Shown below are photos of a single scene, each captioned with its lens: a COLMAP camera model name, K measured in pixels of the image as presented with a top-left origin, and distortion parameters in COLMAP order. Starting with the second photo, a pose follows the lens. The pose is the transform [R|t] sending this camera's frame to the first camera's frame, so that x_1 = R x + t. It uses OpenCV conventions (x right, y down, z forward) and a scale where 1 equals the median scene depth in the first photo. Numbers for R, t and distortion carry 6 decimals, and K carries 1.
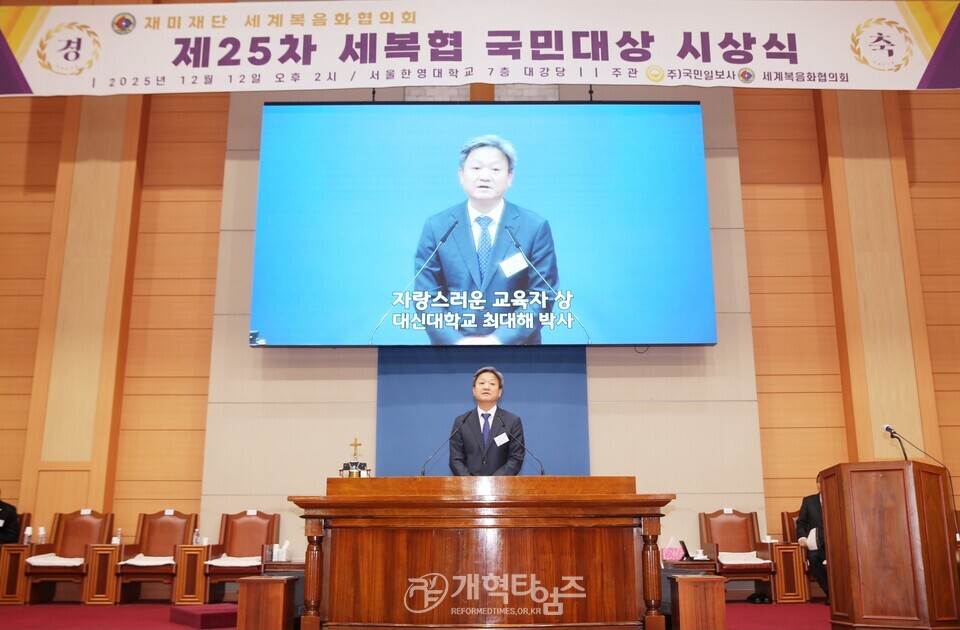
lens RADIAL K [[811.3, 0, 485.6], [0, 811.3, 341.3], [0, 0, 1]] dist [-0.054930, 0.040731]
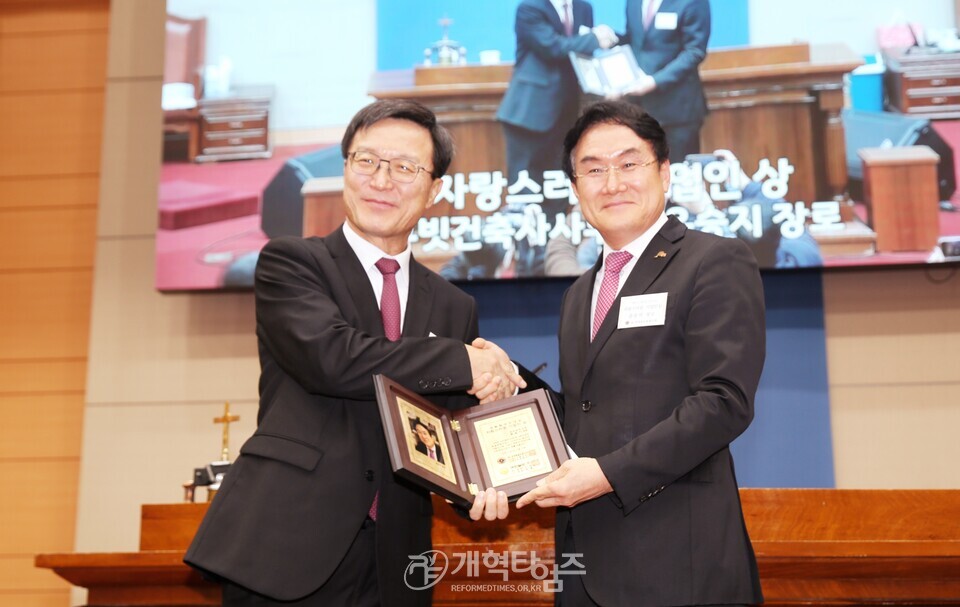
lens RADIAL K [[1403.3, 0, 475.1], [0, 1403.3, 317.6], [0, 0, 1]] dist [-0.002309, 0.000000]
pose [[0.992832, -0.027986, -0.116194, 0.012648], [0.027615, 0.999607, -0.004802, 0.032215], [0.116283, 0.001558, 0.993215, 0.133588]]
